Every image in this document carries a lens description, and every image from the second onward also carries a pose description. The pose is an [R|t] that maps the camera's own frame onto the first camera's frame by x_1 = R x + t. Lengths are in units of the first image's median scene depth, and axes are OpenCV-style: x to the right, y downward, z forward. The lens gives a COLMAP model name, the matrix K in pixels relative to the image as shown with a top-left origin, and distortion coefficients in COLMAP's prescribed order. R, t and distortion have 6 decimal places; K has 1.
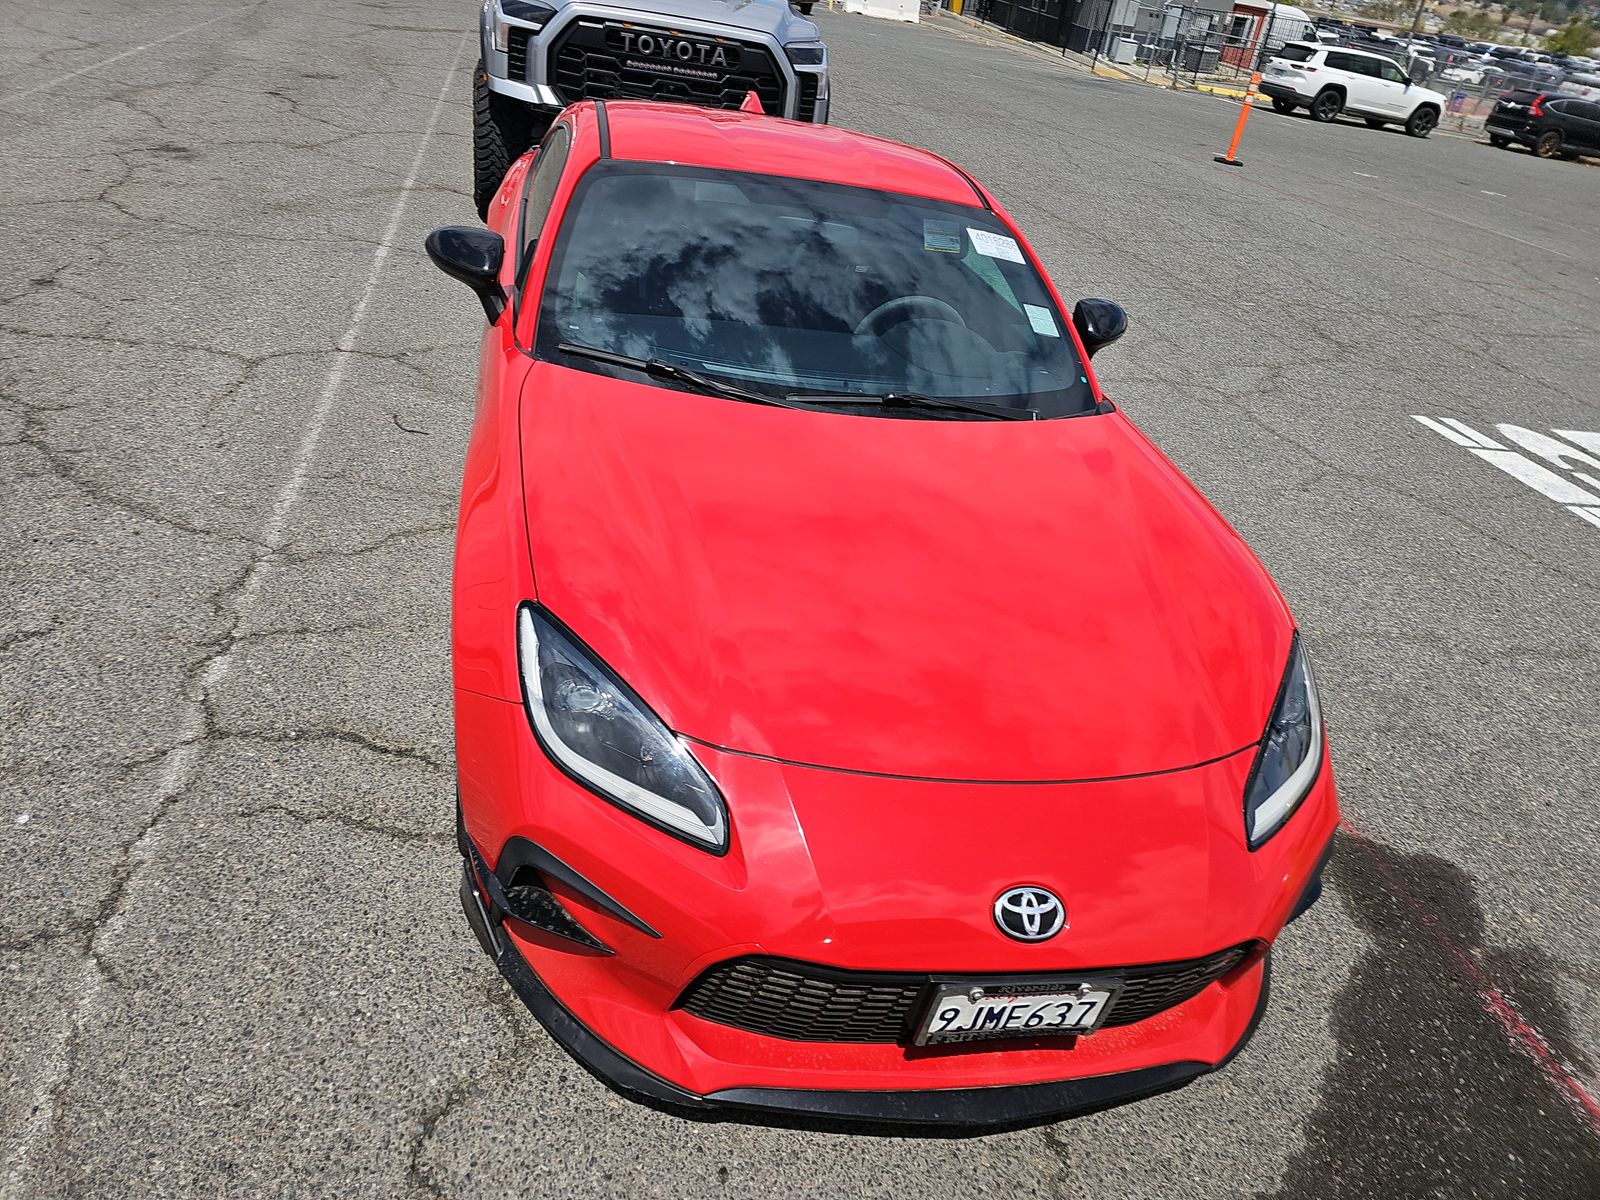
lens RADIAL K [[1020.9, 0, 810.4], [0, 1020.9, 624.9], [0, 0, 1]] dist [0.066967, -0.055766]
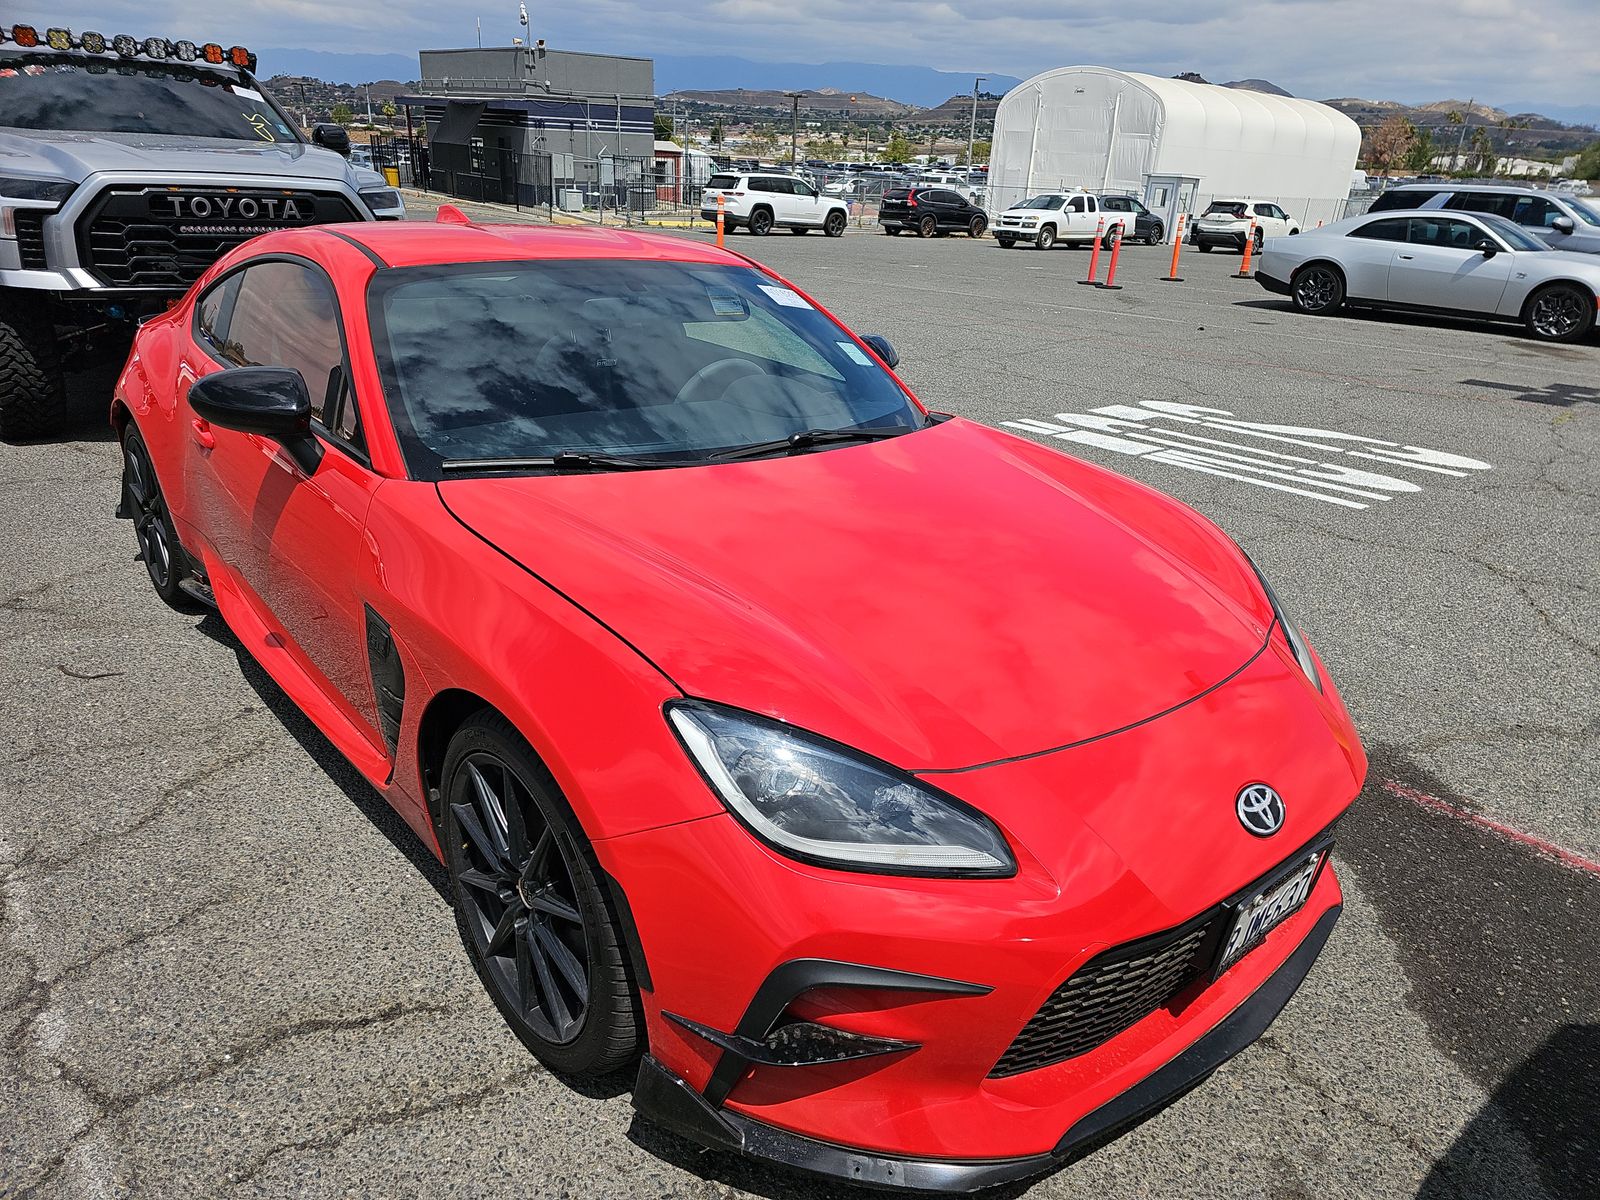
lens RADIAL K [[1020.9, 0, 810.4], [0, 1020.9, 624.9], [0, 0, 1]] dist [0.066967, -0.055766]
pose [[0.857872, -0.296554, 0.419657, -0.187692], [0.349288, 0.935519, -0.052930, 0.002034], [-0.376900, 0.191988, 0.906138, 0.068270]]
